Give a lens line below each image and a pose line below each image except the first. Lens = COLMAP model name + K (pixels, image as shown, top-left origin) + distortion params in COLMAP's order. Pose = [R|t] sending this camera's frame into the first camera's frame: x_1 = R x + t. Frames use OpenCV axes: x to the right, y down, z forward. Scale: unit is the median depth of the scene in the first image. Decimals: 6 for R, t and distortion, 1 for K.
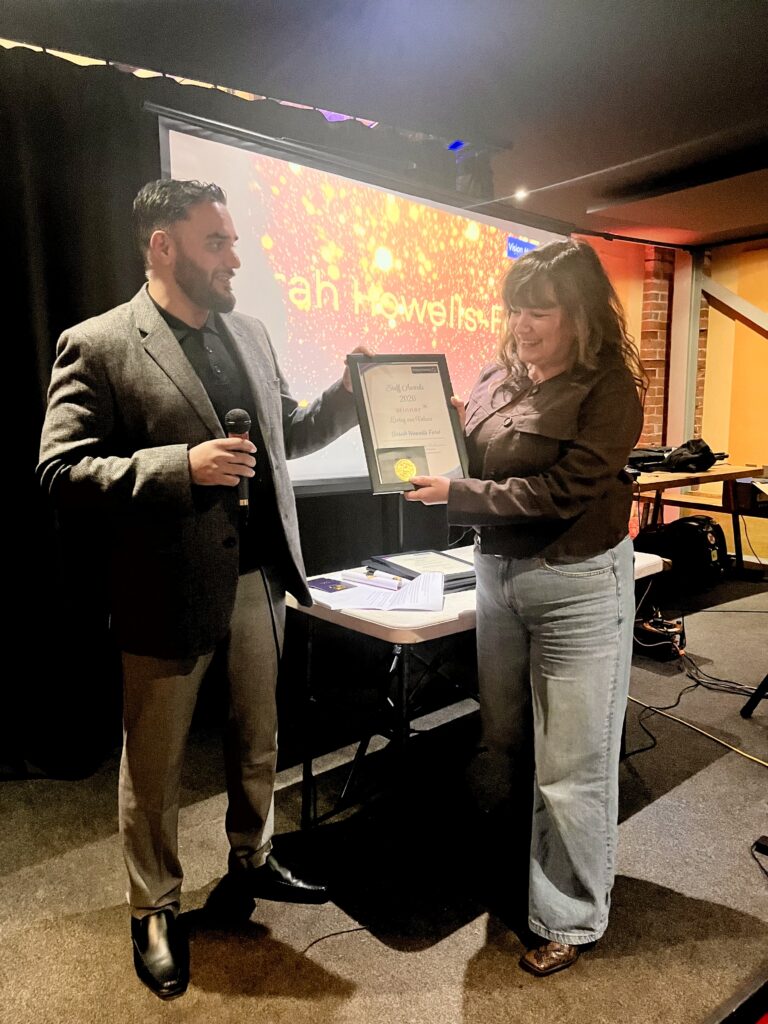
lens RADIAL K [[767.3, 0, 402.0], [0, 767.3, 514.8], [0, 0, 1]] dist [0.025136, -0.049733]
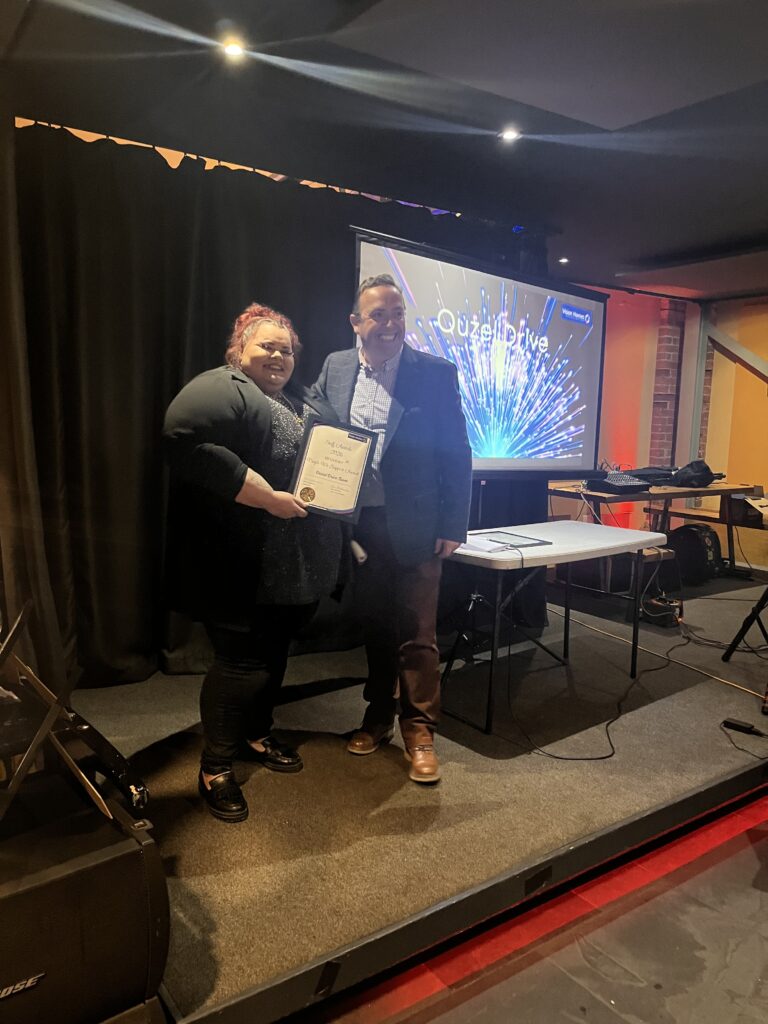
lens RADIAL K [[777.5, 0, 394.7], [0, 777.5, 520.2], [0, 0, 1]] dist [-0.000146, -0.001909]
pose [[0.999169, 0.037798, -0.015283, -0.070712], [-0.038145, 0.999006, -0.023080, 0.040132], [0.014395, 0.023643, 0.999617, -0.219719]]
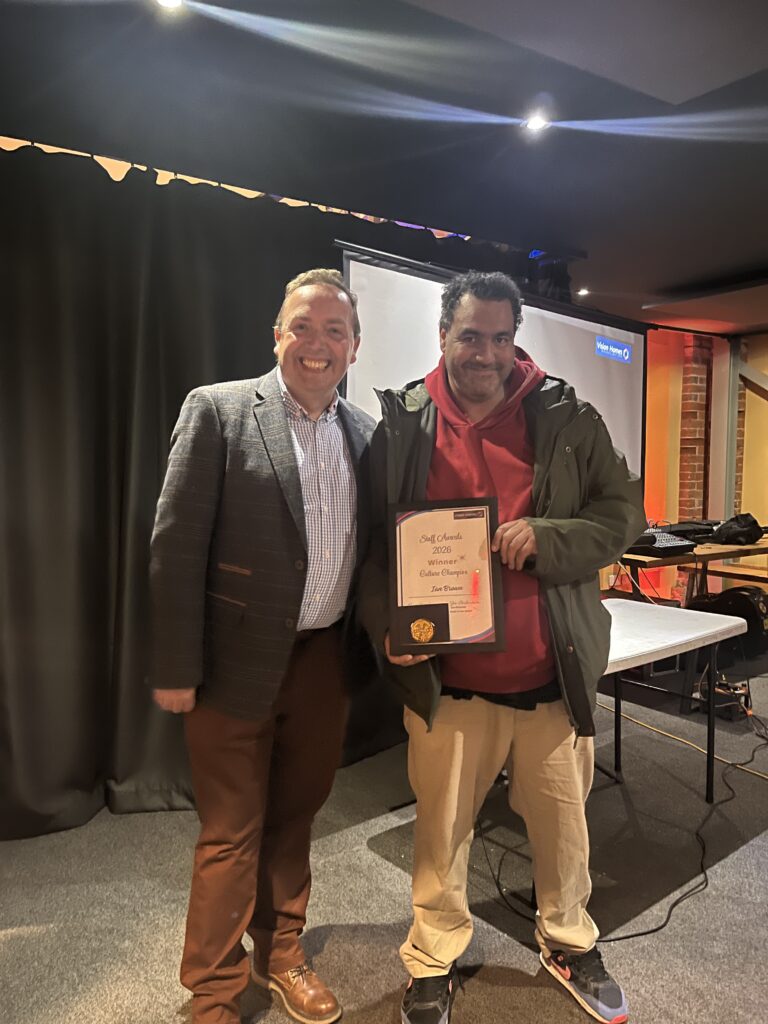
lens RADIAL K [[772.9, 0, 384.0], [0, 772.9, 512.0], [0, 0, 1]] dist [0.000077, -0.005227]
pose [[0.999406, 0.013258, -0.031815, -0.076709], [-0.016165, 0.995542, -0.092927, 0.006286], [0.030442, 0.093386, 0.995164, -0.073408]]
